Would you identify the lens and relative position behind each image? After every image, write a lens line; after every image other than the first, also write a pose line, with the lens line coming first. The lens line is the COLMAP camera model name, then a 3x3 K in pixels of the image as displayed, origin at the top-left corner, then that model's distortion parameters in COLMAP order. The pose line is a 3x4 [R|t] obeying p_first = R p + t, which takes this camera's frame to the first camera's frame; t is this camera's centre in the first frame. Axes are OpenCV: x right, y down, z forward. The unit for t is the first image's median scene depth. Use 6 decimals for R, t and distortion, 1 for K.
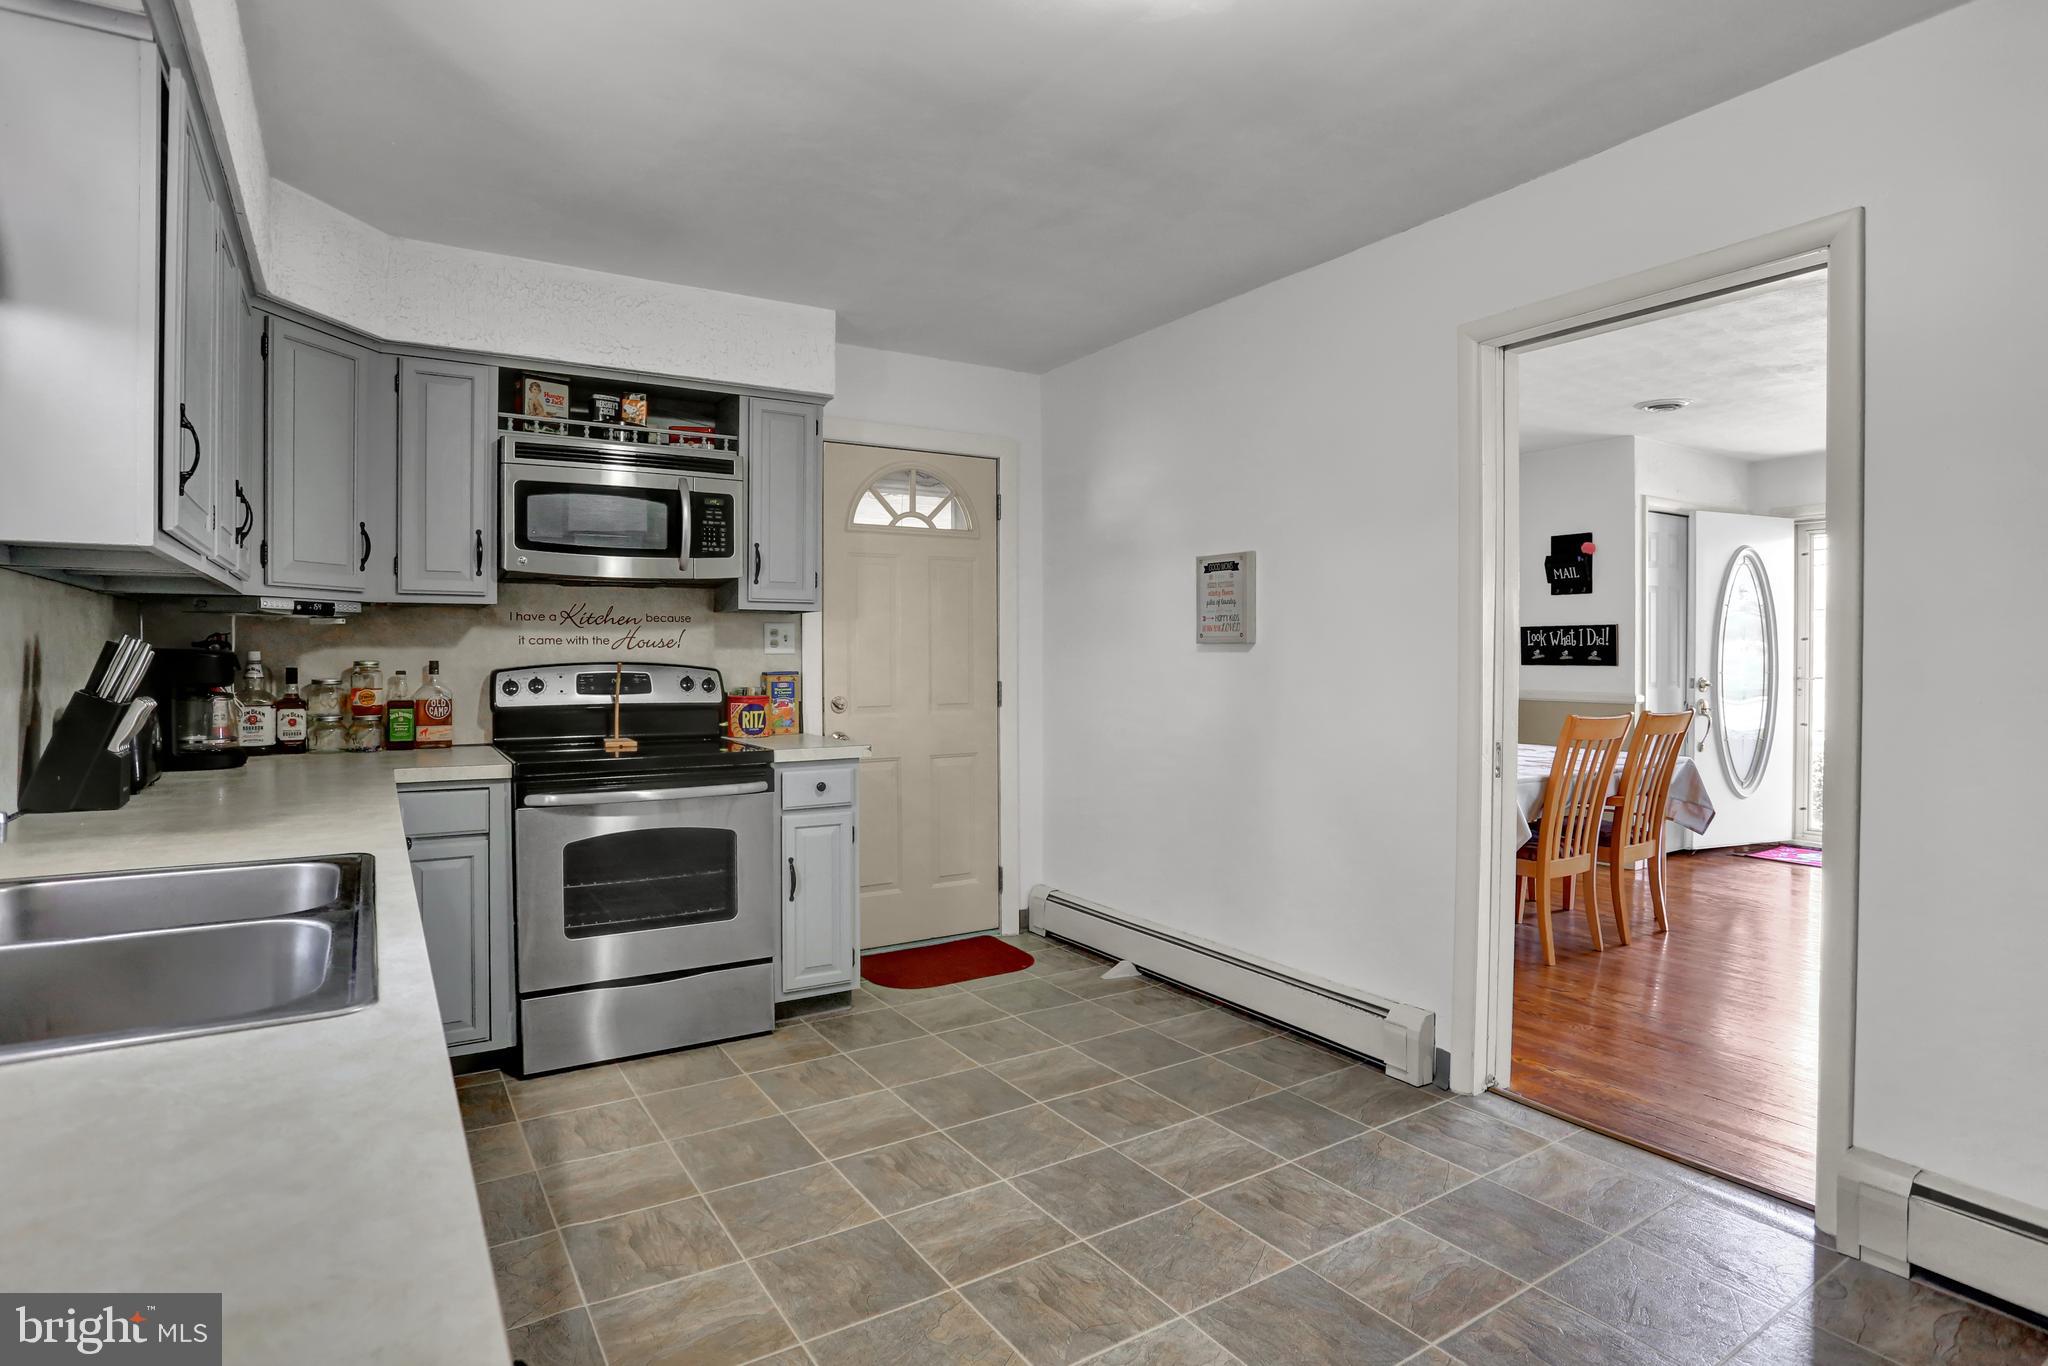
lens RADIAL K [[1023.6, 0, 1006.6], [0, 1023.6, 672.3], [0, 0, 1]] dist [-0.085314, 0.037551]
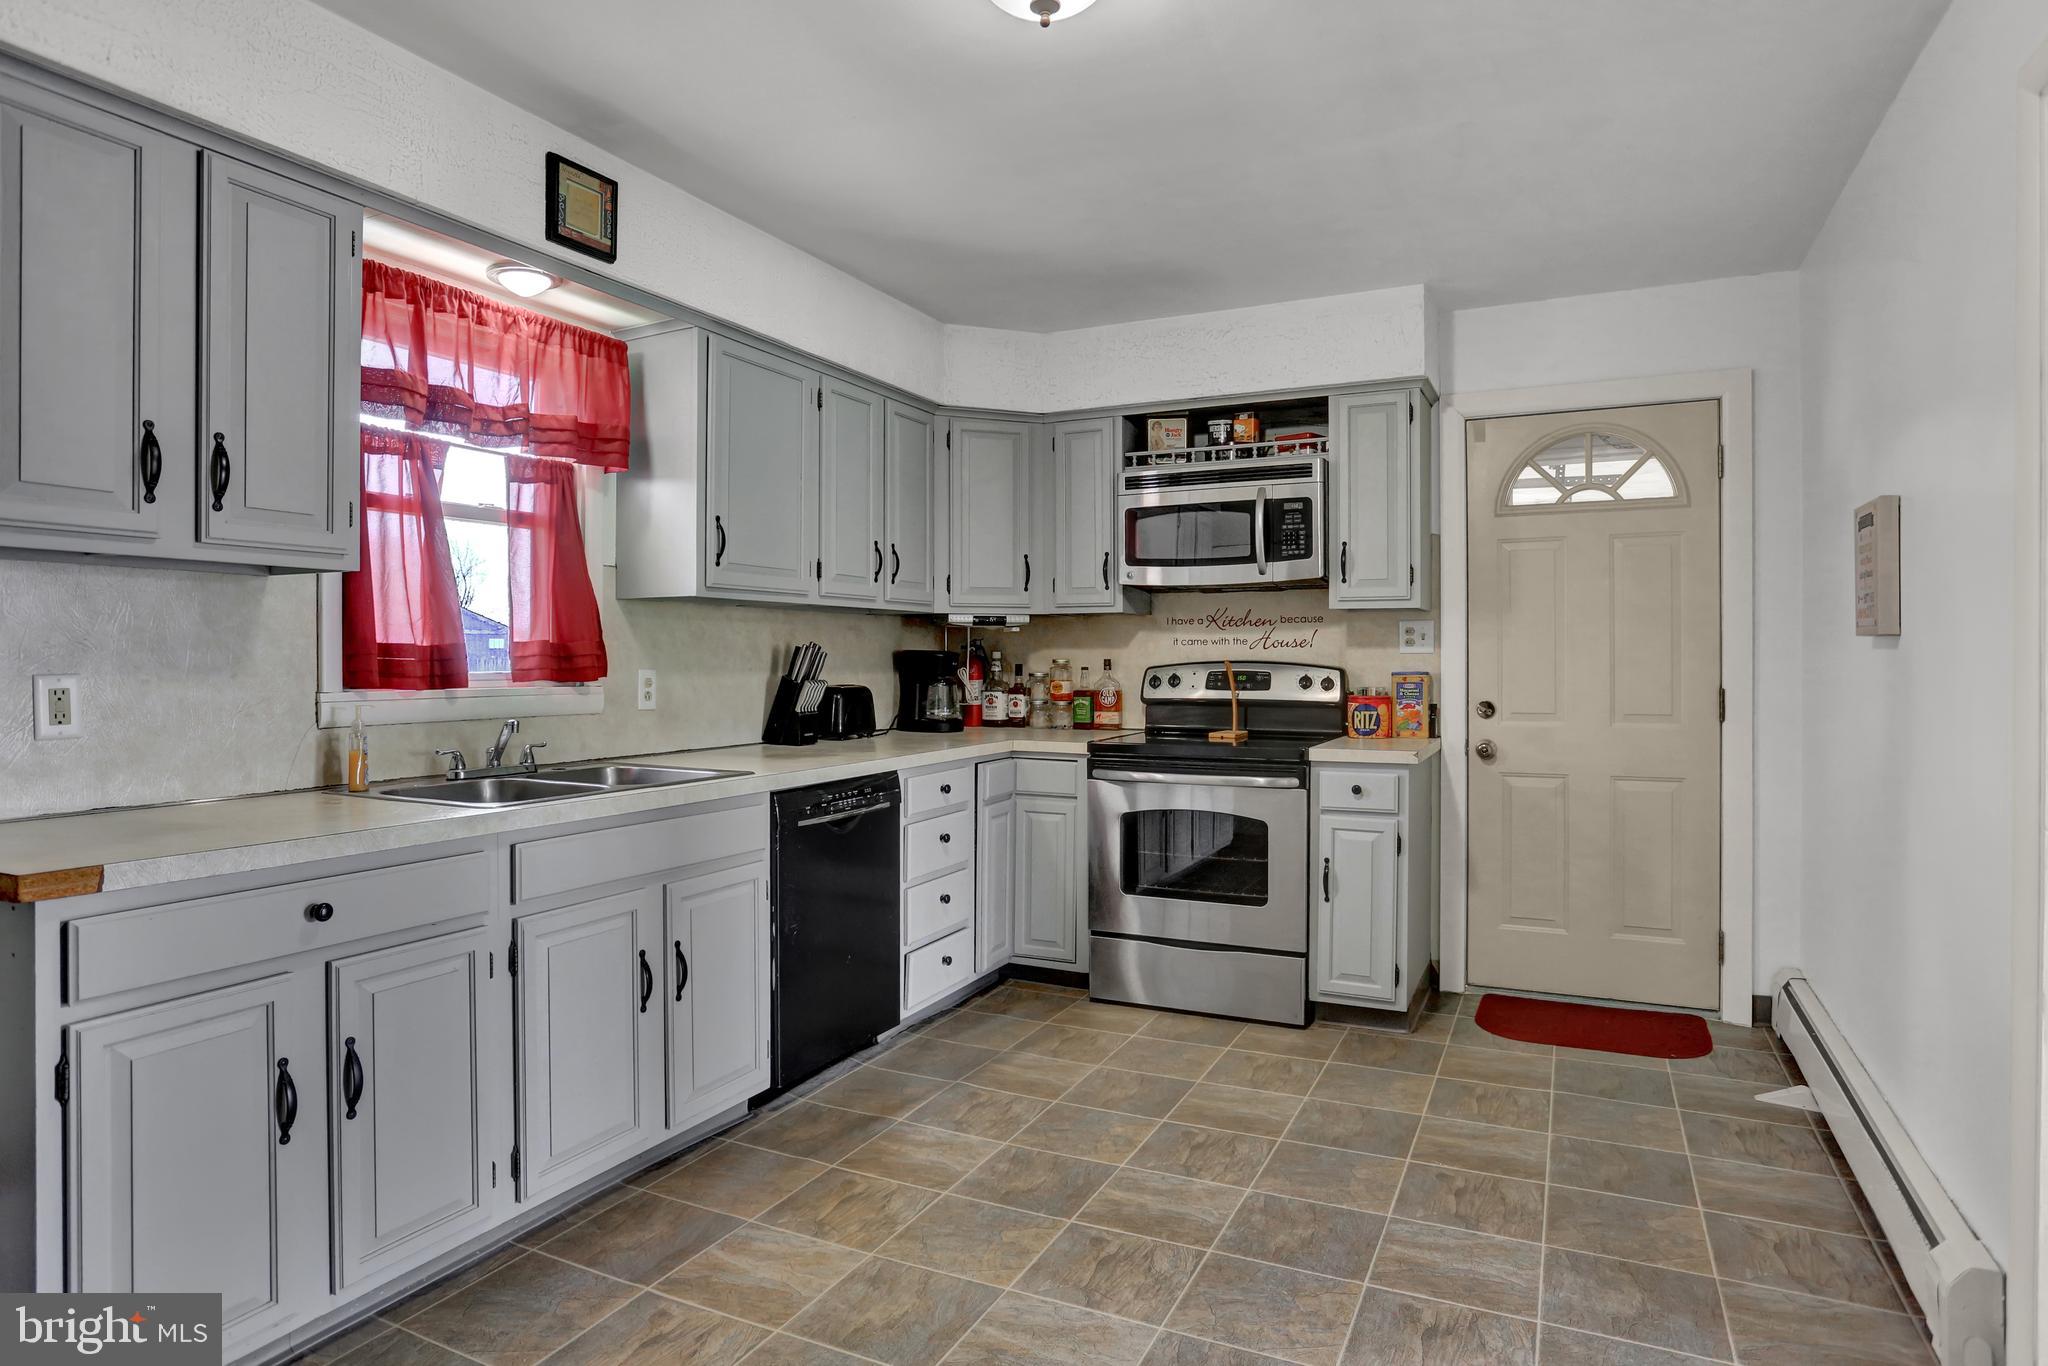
lens RADIAL K [[1162.1, 0, 1073.9], [0, 1162.1, 674.0], [0, 0, 1]] dist [-0.049758, 0.001537]
pose [[0.551734, 0.012344, -0.833929, 0.617675], [-0.012452, 0.999901, 0.006563, -0.002086], [0.833927, 0.006763, 0.551833, 0.174333]]
